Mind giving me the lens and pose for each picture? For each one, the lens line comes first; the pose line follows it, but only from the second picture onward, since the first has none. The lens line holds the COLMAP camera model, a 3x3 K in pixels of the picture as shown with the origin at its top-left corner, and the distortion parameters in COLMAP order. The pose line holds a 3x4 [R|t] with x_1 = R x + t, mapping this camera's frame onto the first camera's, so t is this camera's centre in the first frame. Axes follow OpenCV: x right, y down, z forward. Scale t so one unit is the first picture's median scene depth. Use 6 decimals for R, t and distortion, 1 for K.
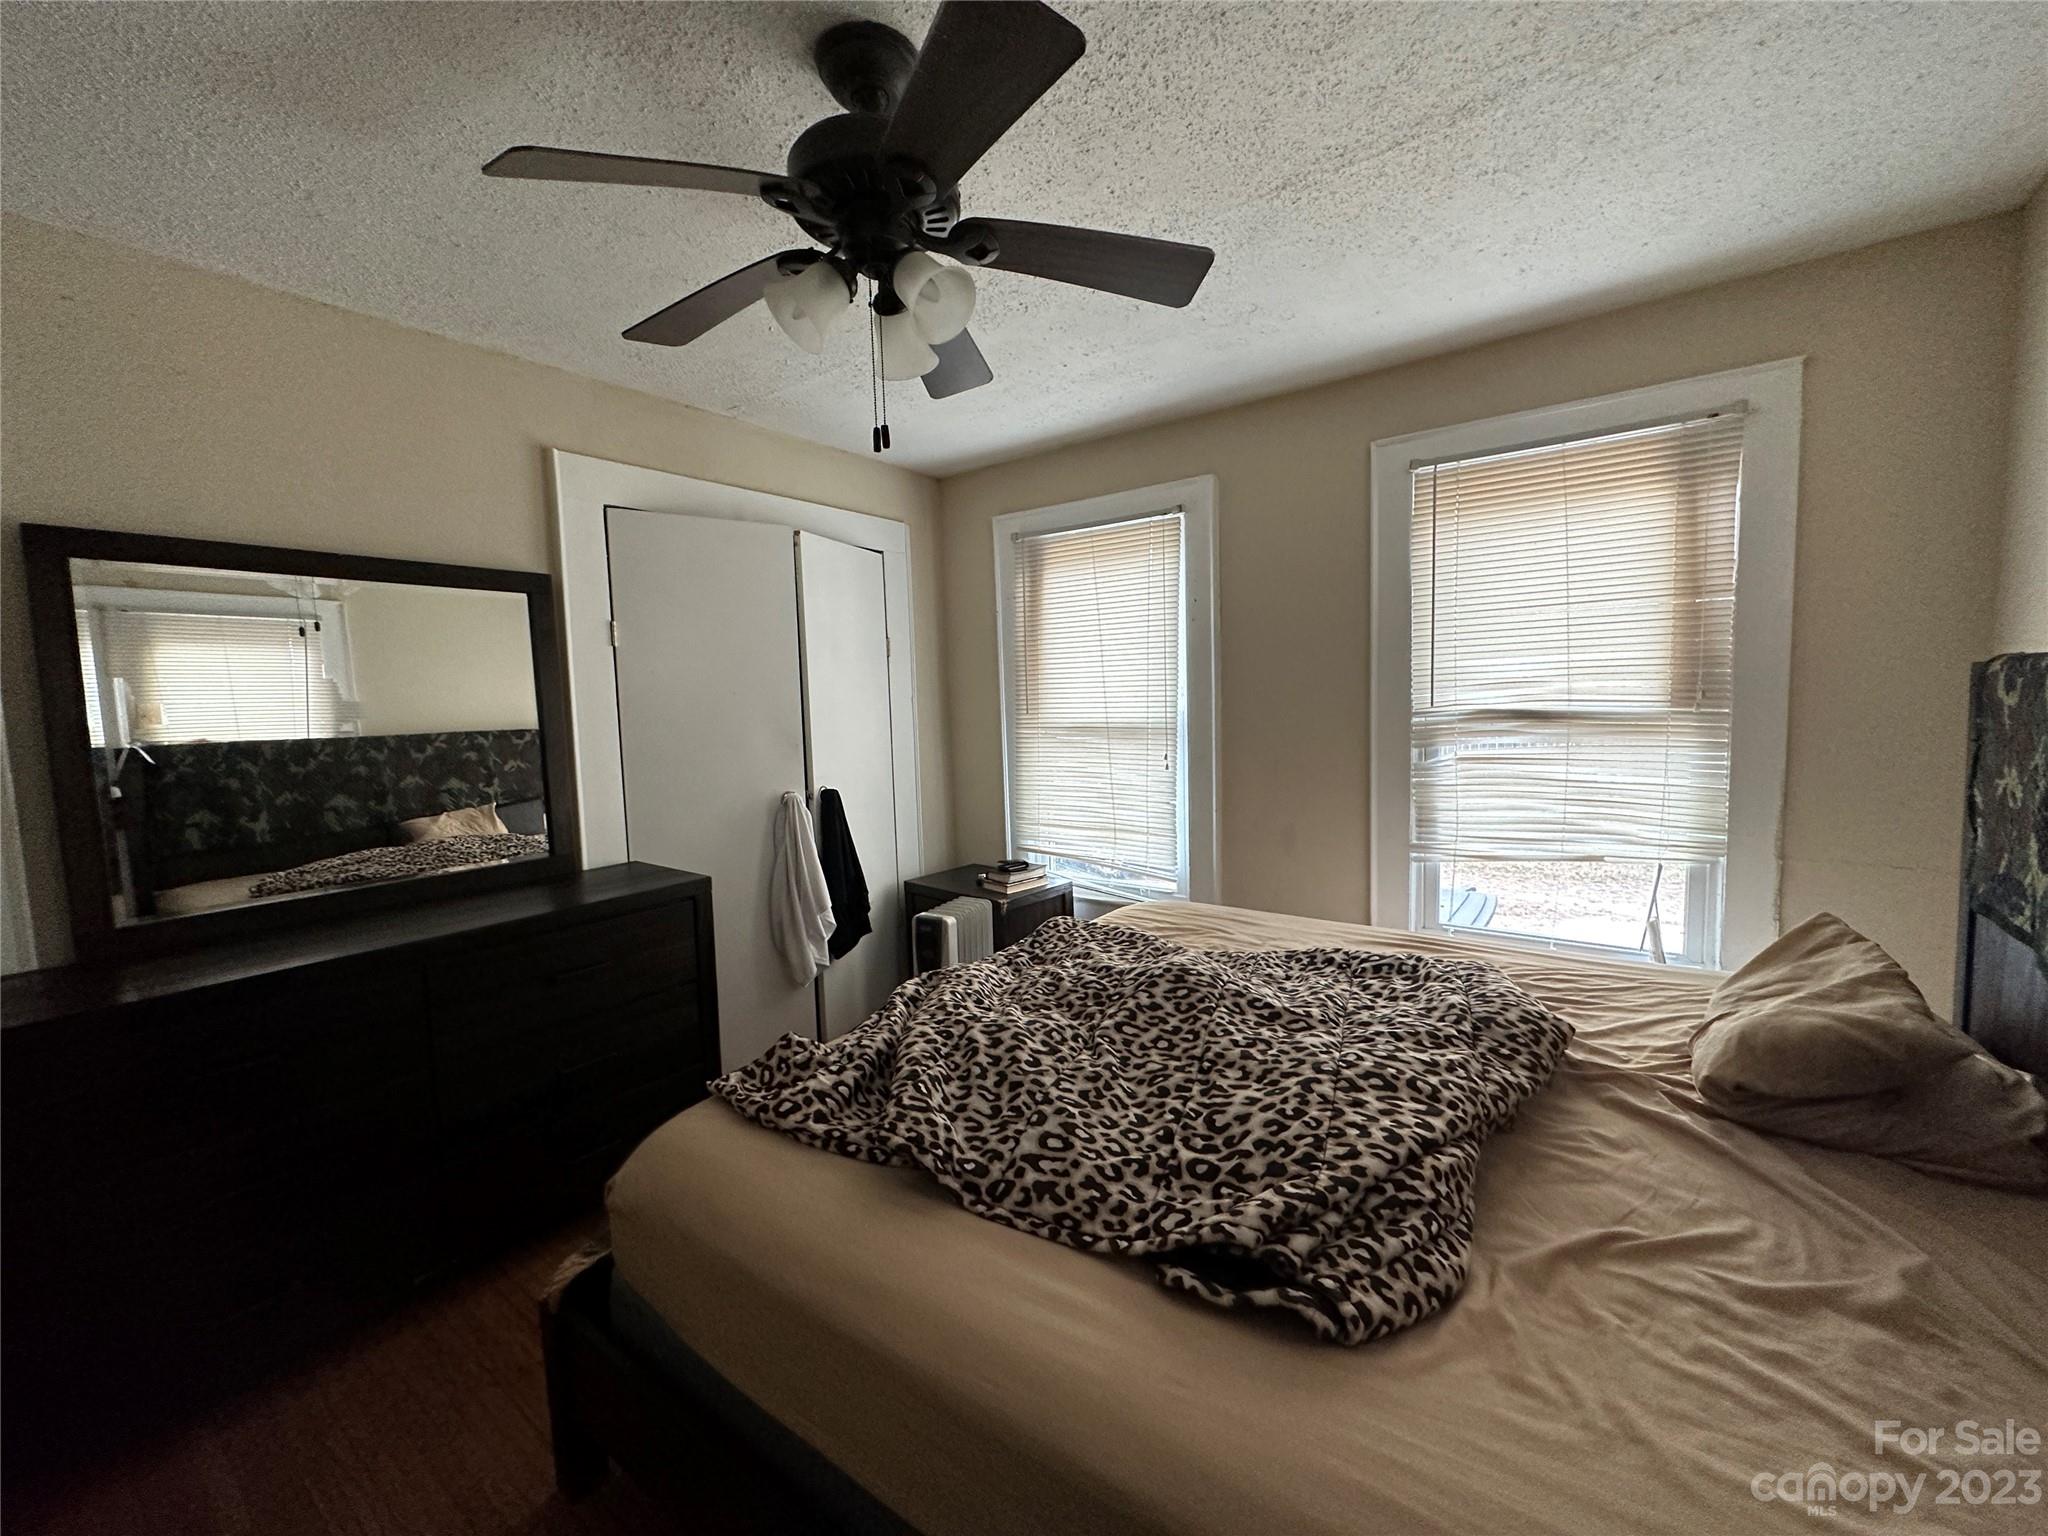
lens RADIAL K [[813.8, 0, 1019.2], [0, 813.8, 765.4], [0, 0, 1]] dist [-0.004556, 0.000589]
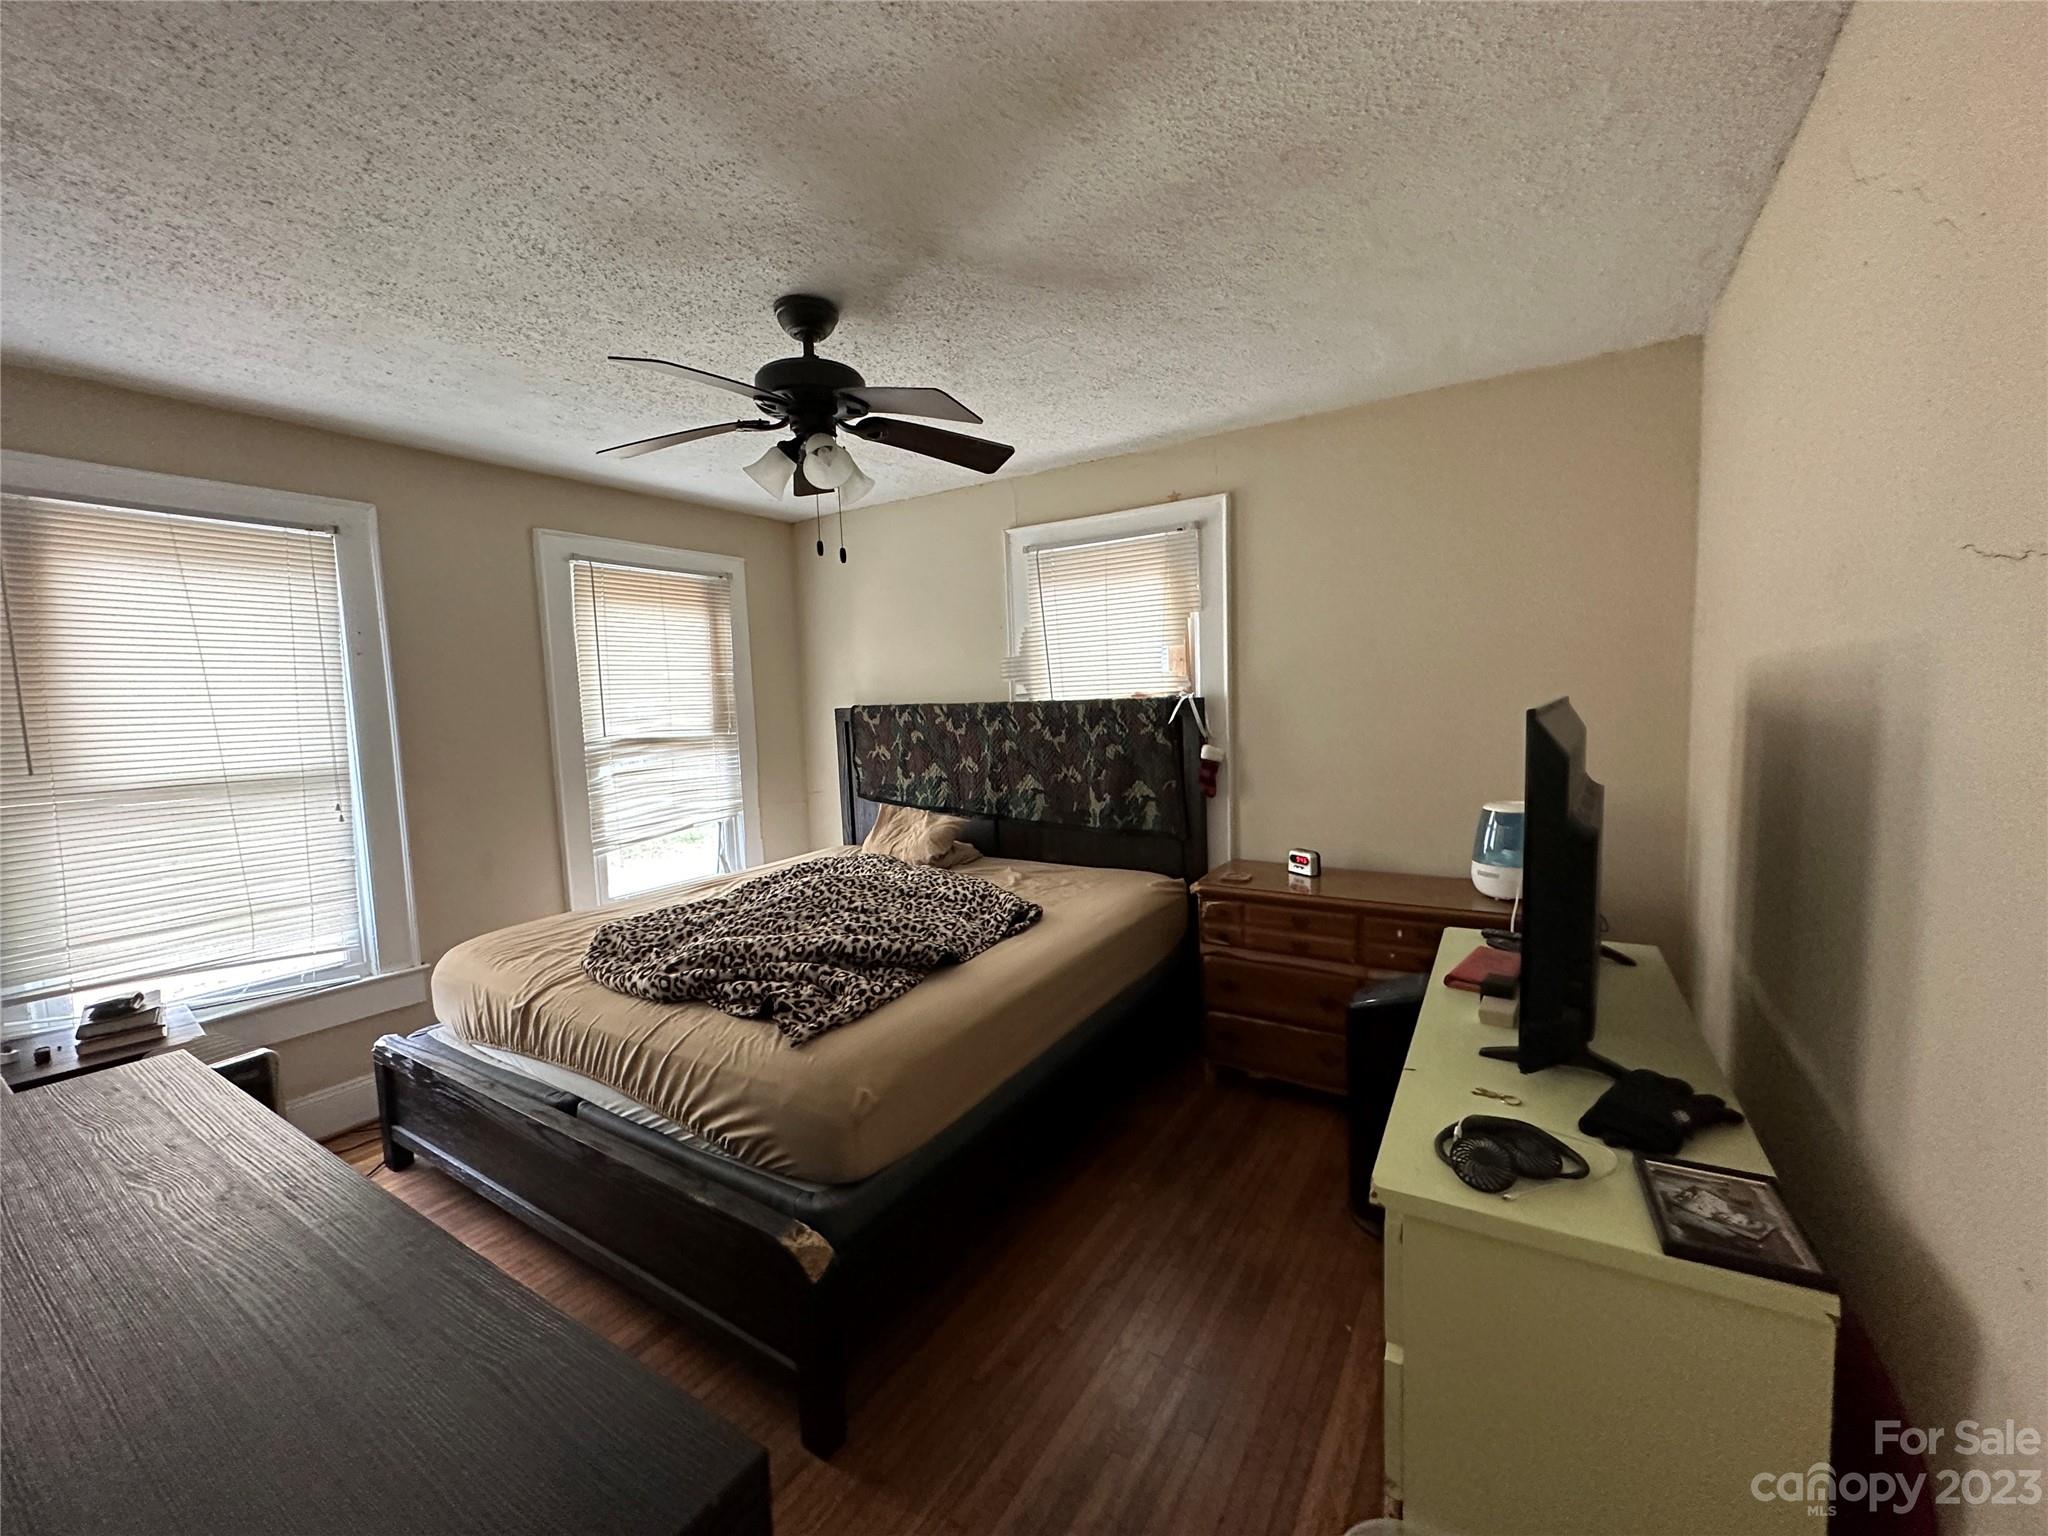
lens RADIAL K [[813.8, 0, 1016.2], [0, 813.8, 767.6], [0, 0, 1]] dist [-0.004556, 0.000589]
pose [[-0.065902, -0.053441, 0.996394, -0.944981], [0.125454, 0.990197, 0.061406, -0.020035], [-0.989908, 0.129049, -0.058551, 0.423780]]
